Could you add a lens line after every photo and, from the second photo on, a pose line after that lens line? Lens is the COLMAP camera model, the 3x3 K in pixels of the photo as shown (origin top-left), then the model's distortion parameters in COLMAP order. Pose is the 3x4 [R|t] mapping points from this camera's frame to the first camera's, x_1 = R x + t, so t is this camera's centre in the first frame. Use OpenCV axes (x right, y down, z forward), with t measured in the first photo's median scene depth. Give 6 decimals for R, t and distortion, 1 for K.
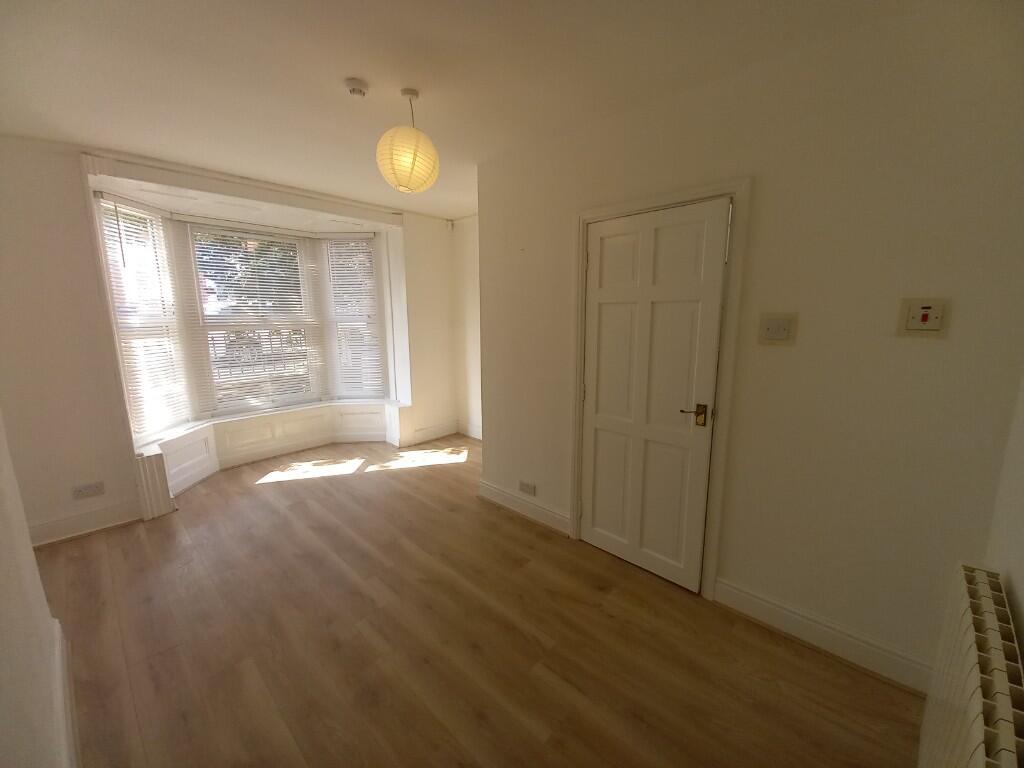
lens RADIAL K [[395.3, 0, 519.7], [0, 395.3, 383.3], [0, 0, 1]] dist [-0.002130, -0.006225]
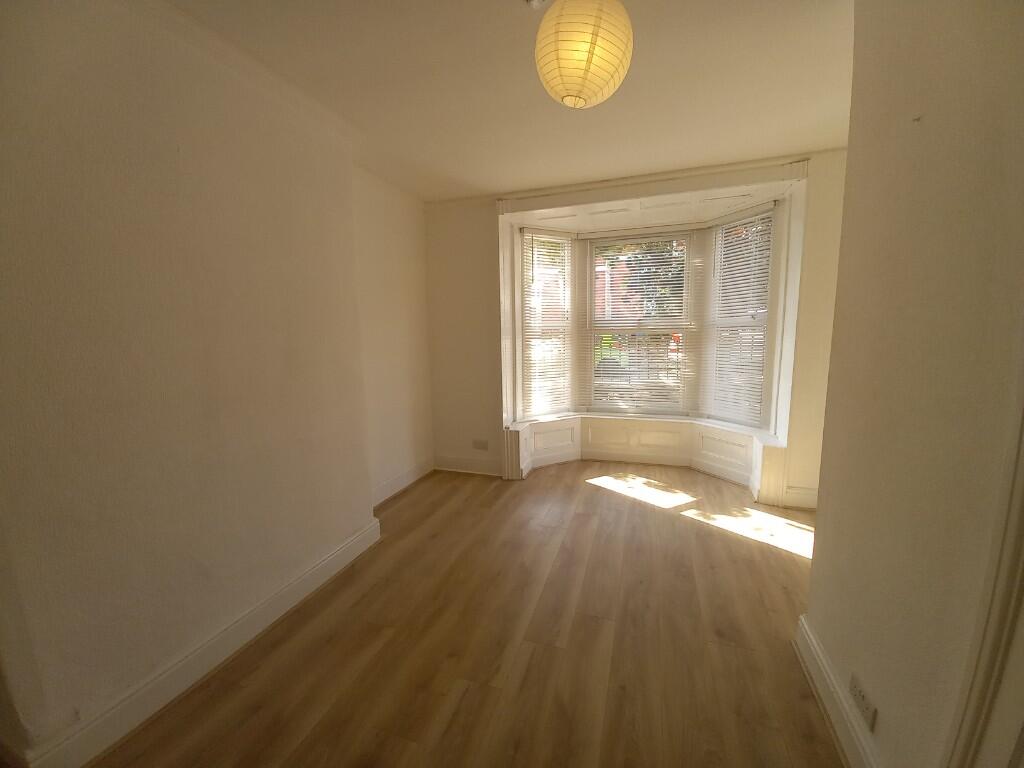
lens RADIAL K [[395.3, 0, 518.8], [0, 395.3, 385.4], [0, 0, 1]] dist [-0.002130, -0.006225]
pose [[0.410342, 0.114314, -0.904739, 0.198456], [-0.139233, 0.988334, 0.061728, -0.039256], [0.901240, 0.100640, 0.421471, 0.460375]]
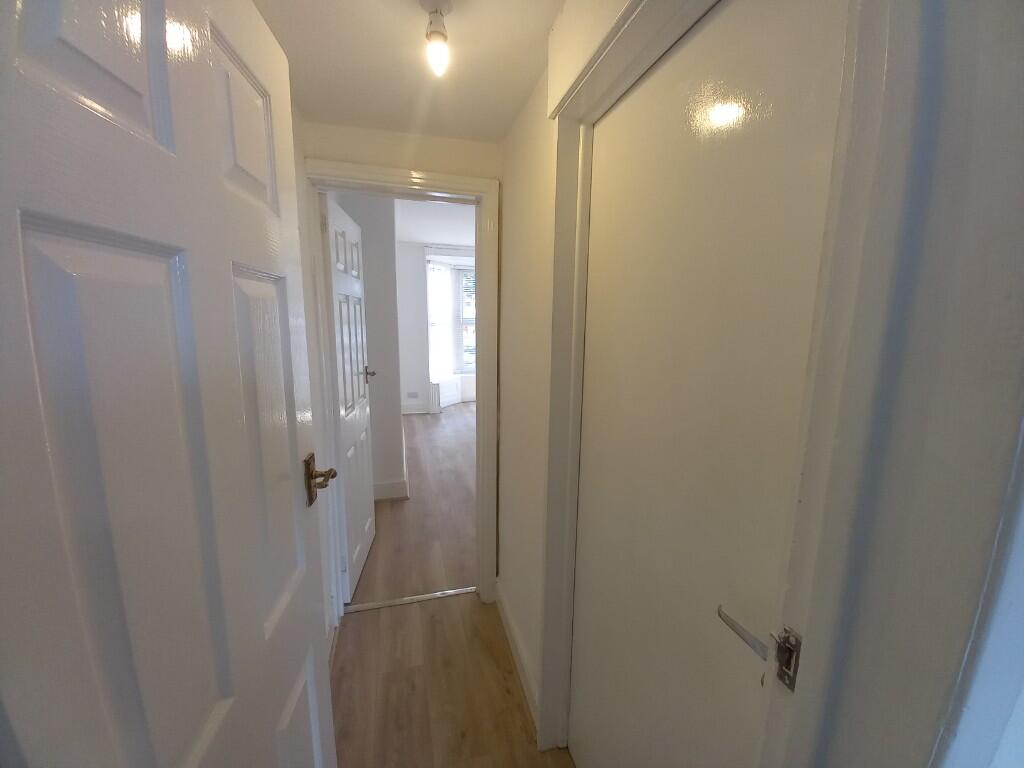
lens RADIAL K [[395.3, 0, 510.1], [0, 395.3, 382.5], [0, 0, 1]] dist [-0.002130, -0.006225]
pose [[0.844267, 0.096755, -0.527116, 0.519306], [-0.104140, 0.994438, 0.015736, 0.100694], [0.525707, 0.041608, 0.849648, -0.593491]]
